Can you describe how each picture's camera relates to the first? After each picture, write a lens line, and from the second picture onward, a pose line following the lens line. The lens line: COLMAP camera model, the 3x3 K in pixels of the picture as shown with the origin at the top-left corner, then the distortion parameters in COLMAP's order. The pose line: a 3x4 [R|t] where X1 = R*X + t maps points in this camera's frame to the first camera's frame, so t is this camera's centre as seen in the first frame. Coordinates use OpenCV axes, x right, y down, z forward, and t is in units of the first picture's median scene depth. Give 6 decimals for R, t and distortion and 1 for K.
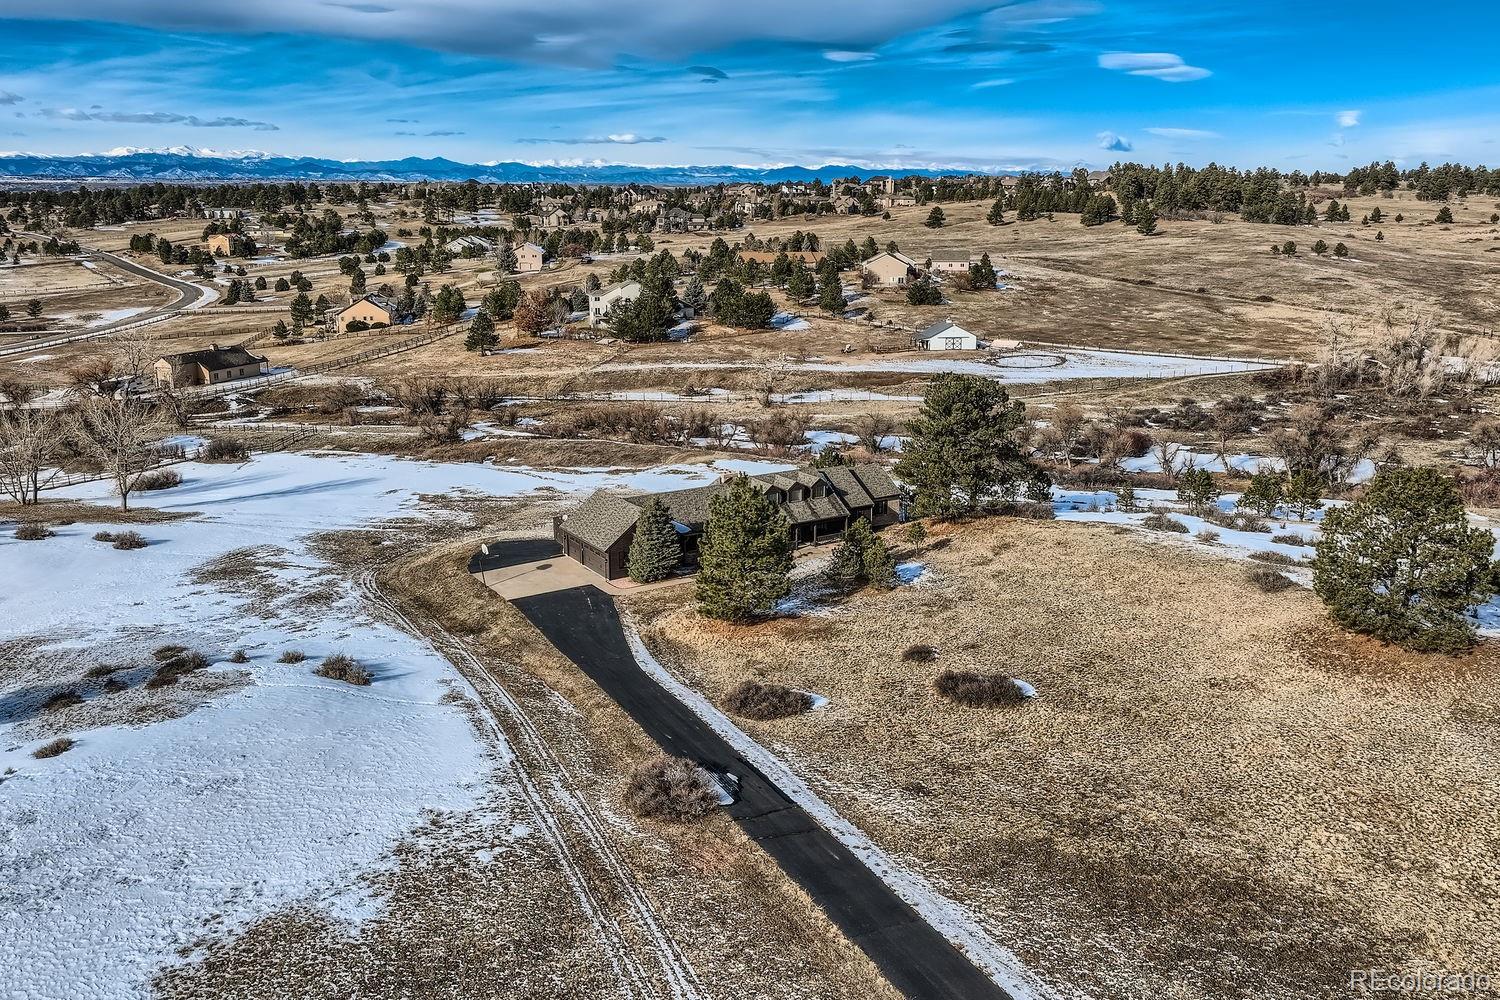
lens RADIAL K [[1261.3, 0, 736.2], [0, 1261.3, 510.3], [0, 0, 1]] dist [0.014866, -0.019877]
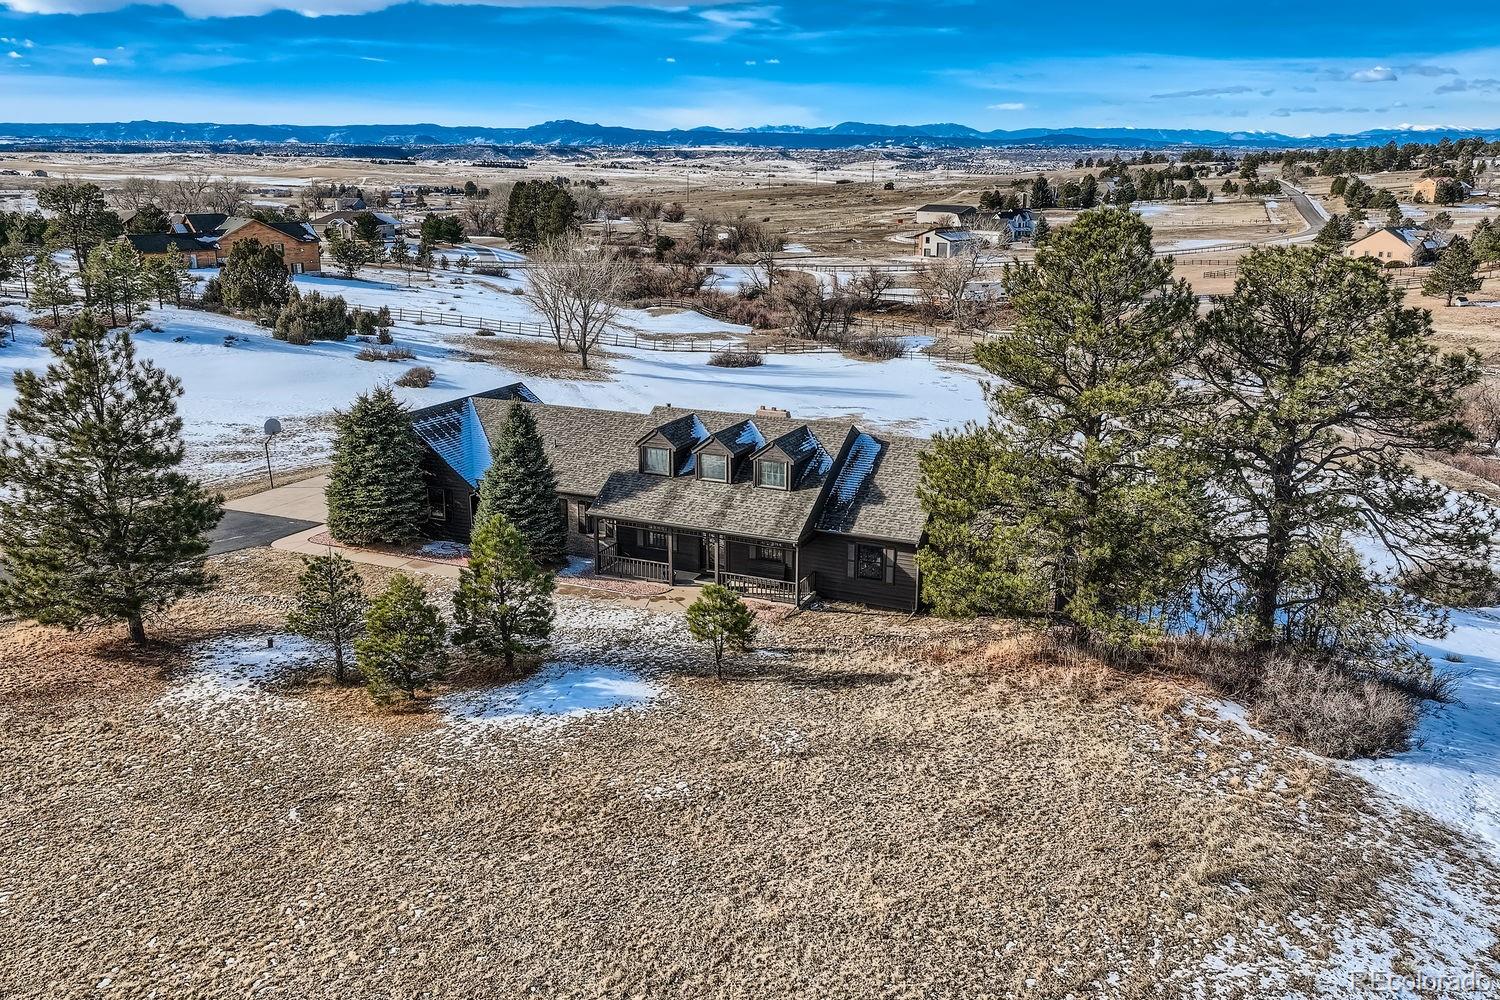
lens RADIAL K [[1261.3, 0, 763.1], [0, 1261.3, 488.1], [0, 0, 1]] dist [0.014866, -0.019877]
pose [[0.556463, 0.215808, -0.802357, 0.082322], [-0.214344, 0.970279, 0.112319, -0.011535], [0.802749, 0.109479, 0.586181, 0.151633]]
